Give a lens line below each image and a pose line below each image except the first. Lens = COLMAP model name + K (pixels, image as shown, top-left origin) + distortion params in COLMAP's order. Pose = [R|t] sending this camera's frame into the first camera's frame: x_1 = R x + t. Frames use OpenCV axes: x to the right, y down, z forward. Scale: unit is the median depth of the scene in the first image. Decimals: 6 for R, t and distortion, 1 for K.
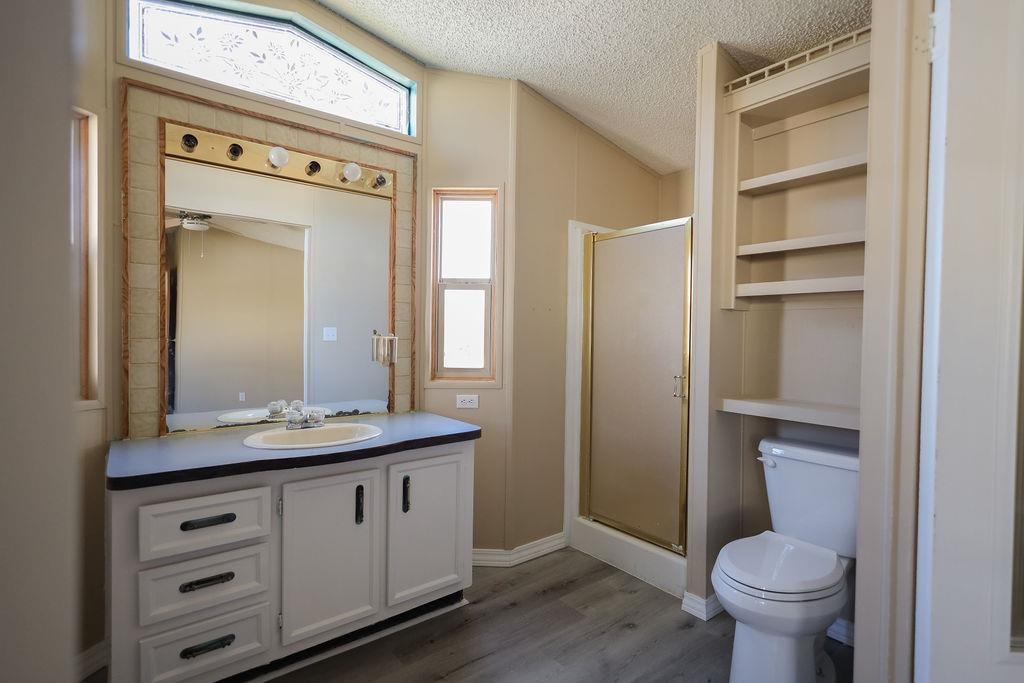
lens RADIAL K [[475.9, 0, 512.9], [0, 475.9, 342.4], [0, 0, 1]] dist [-0.000475, -0.000720]
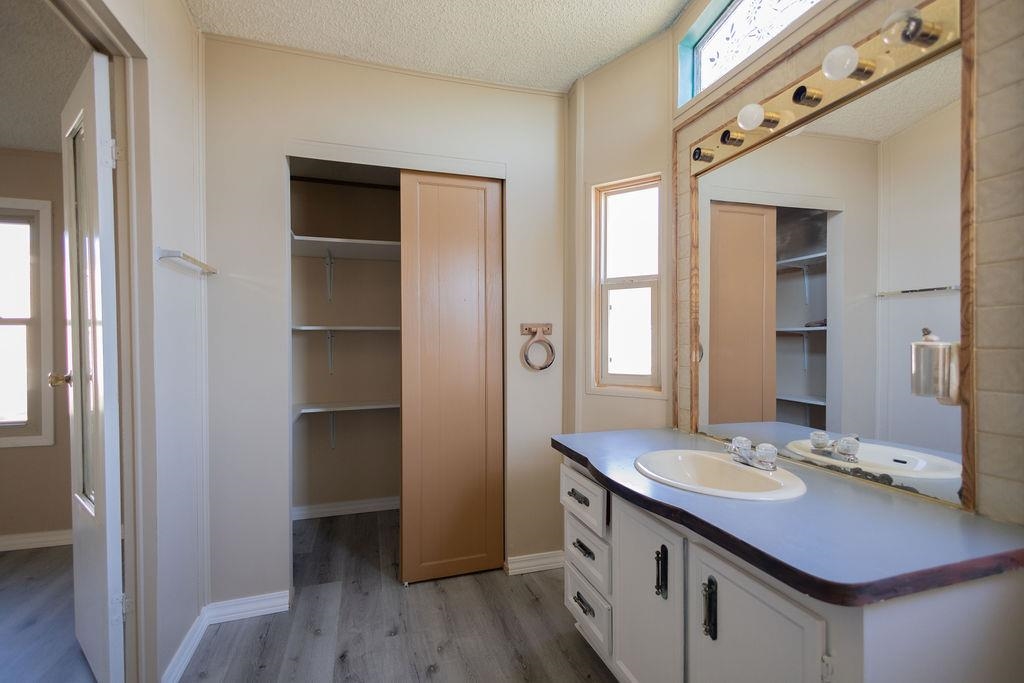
lens RADIAL K [[475.9, 0, 514.7], [0, 475.9, 341.9], [0, 0, 1]] dist [-0.000475, -0.000720]
pose [[-0.360862, -0.004775, -0.932607, 0.404026], [-0.014391, 0.999896, 0.000449, -0.007812], [0.932508, 0.013583, -0.360893, 0.948514]]
